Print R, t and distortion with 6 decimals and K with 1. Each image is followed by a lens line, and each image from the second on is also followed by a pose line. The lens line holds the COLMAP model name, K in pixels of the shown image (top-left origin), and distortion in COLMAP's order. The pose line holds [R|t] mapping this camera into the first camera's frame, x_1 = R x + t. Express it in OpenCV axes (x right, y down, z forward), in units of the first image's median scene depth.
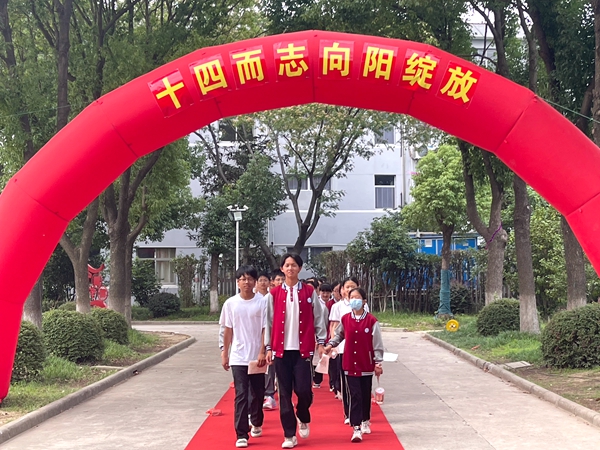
lens RADIAL K [[1032.8, 0, 299.9], [0, 1032.8, 230.3], [0, 0, 1]] dist [0.105482, 0.000000]
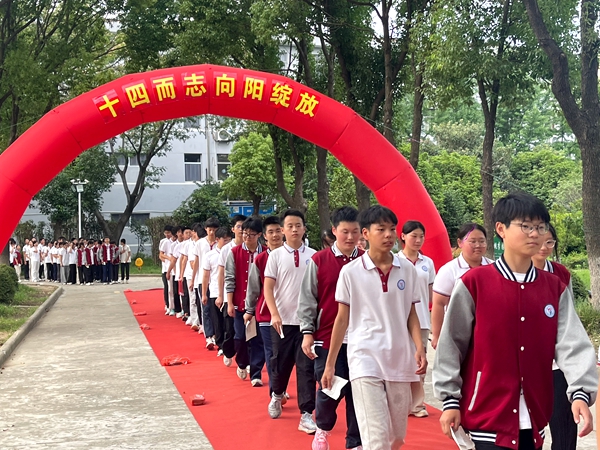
lens RADIAL K [[911.9, 0, 300.2], [0, 911.9, 221.8], [0, 0, 1]] dist [0.028919, 0.000000]
pose [[0.973836, -0.010204, 0.227021, -0.064714], [0.004265, 0.999636, 0.026633, -0.002450], [-0.227210, -0.024968, 0.973526, -0.118485]]
